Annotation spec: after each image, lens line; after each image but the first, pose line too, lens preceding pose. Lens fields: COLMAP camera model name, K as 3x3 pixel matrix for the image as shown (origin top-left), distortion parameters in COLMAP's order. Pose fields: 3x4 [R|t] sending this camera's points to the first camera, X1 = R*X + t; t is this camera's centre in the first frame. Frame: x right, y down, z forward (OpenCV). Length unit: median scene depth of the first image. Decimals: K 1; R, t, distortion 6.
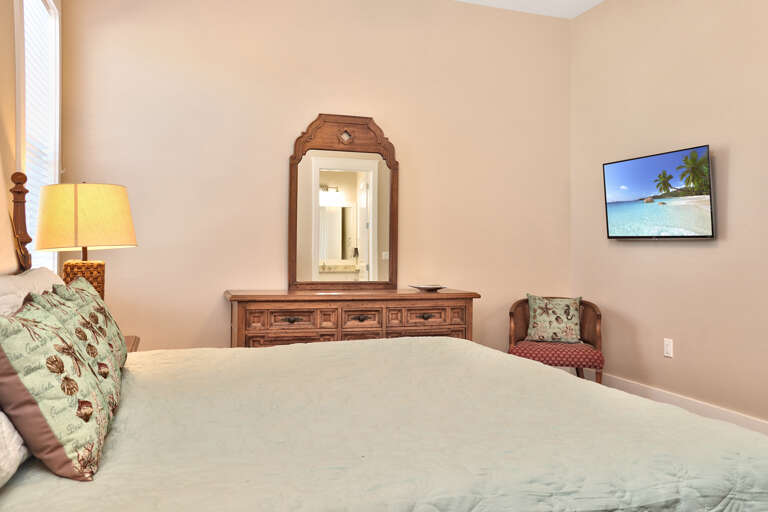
lens RADIAL K [[631.4, 0, 384.5], [0, 631.4, 254.9], [0, 0, 1]] dist [-0.096571, 0.092037]
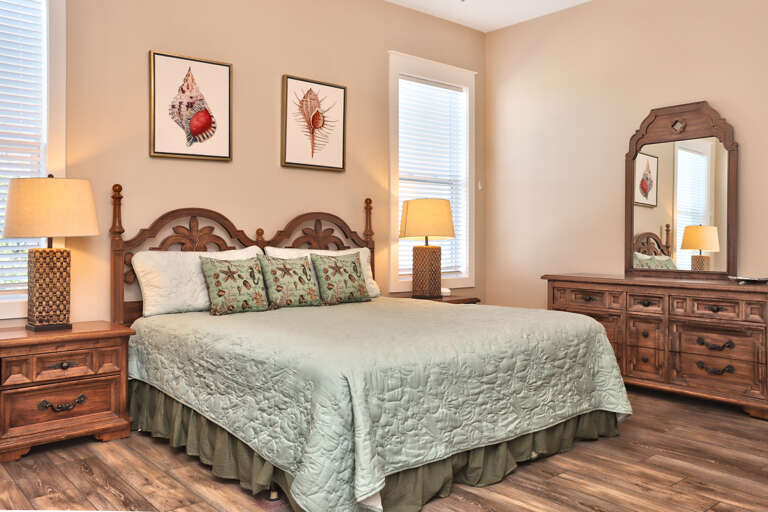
lens RADIAL K [[631.4, 0, 384.6], [0, 631.4, 254.9], [0, 0, 1]] dist [-0.096571, 0.092037]
pose [[0.359016, 0.013341, -0.933236, 0.724014], [-0.004539, 0.999911, 0.012548, 0.008662], [0.933320, -0.000269, 0.359044, 0.210245]]
